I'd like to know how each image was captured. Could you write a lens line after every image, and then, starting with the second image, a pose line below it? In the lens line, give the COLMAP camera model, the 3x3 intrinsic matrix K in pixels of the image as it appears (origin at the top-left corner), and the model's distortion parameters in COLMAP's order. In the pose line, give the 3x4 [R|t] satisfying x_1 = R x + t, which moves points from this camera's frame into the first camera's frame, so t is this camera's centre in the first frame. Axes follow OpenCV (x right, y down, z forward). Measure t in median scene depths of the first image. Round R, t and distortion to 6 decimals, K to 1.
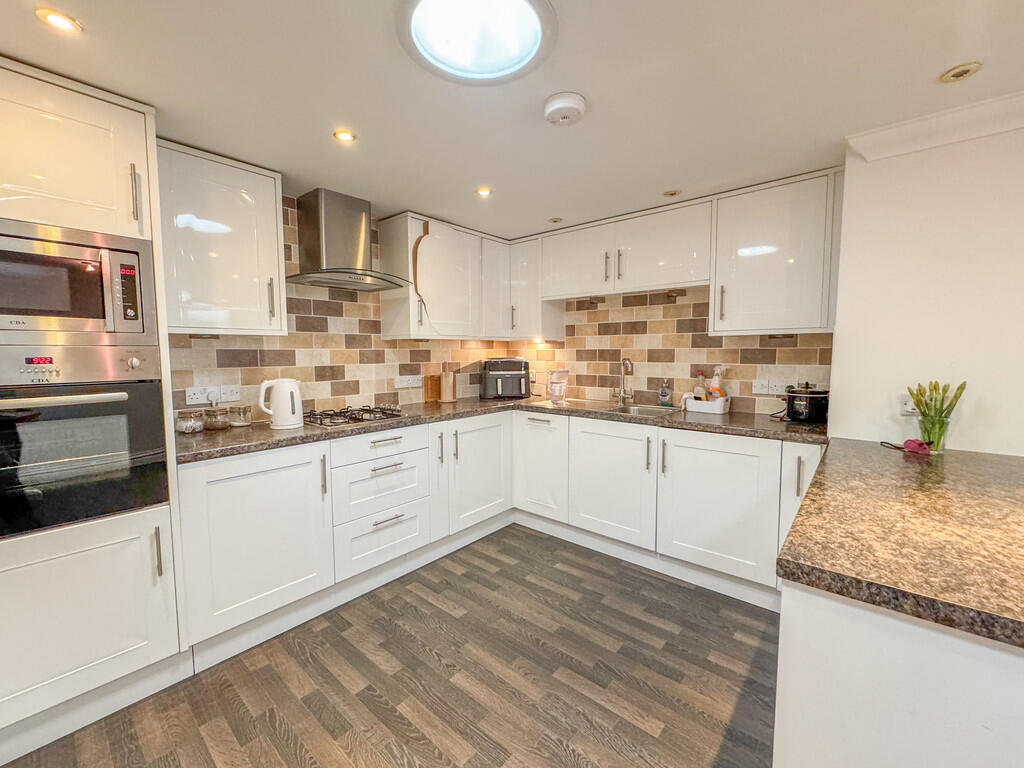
lens RADIAL K [[428.6, 0, 512.0], [0, 428.6, 384.0], [0, 0, 1]] dist [-0.000355, -0.000036]
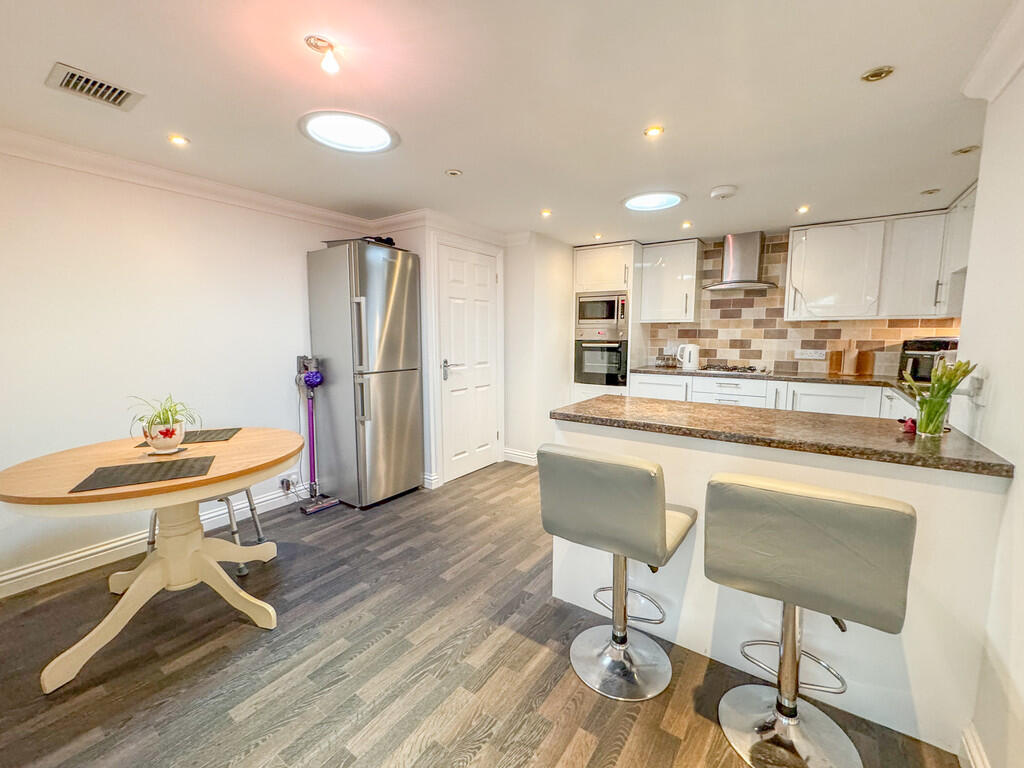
lens RADIAL K [[416.2, 0, 512.0], [0, 416.2, 384.0], [0, 0, 1]] dist [-0.000551, -0.000027]
pose [[0.103935, 0.119917, -0.987328, 0.982809], [-0.080391, 0.990470, 0.111836, 0.016076], [0.991330, 0.067749, 0.112585, -0.006302]]
